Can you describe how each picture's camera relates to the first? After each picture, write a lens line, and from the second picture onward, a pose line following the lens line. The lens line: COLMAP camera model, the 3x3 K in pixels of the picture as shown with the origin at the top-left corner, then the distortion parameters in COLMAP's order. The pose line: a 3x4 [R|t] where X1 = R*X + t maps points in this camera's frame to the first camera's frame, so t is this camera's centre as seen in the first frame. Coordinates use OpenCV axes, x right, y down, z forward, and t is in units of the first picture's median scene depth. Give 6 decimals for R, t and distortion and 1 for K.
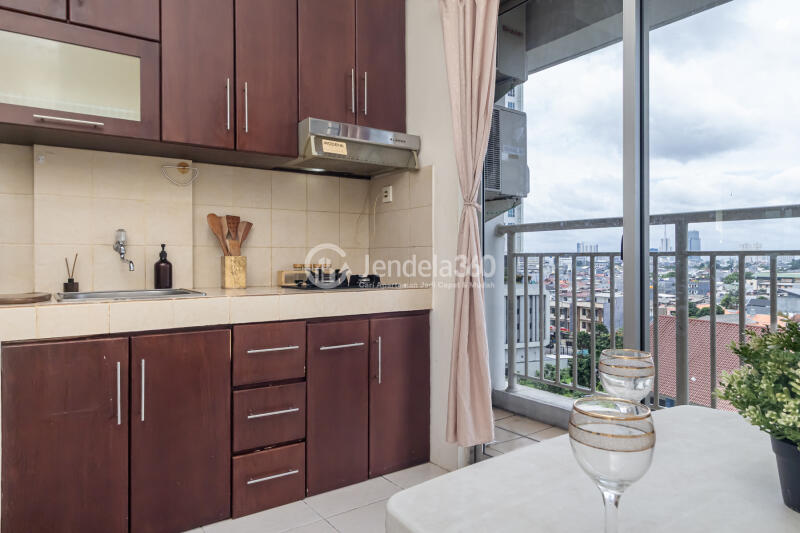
lens RADIAL K [[516.3, 0, 400.3], [0, 516.3, 264.6], [0, 0, 1]] dist [0.003879, 0.001142]
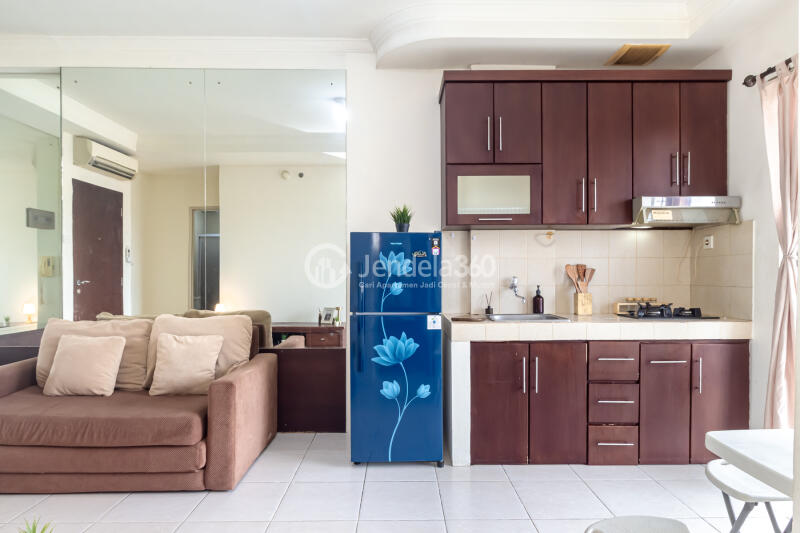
lens RADIAL K [[478.4, 0, 391.0], [0, 478.4, 278.4], [0, 0, 1]] dist [-0.003161, 0.000786]
pose [[0.817895, 0.005548, -0.575340, 0.013560], [-0.003108, 0.999982, 0.005226, -0.065005], [0.575359, -0.002486, 0.817898, -0.439308]]
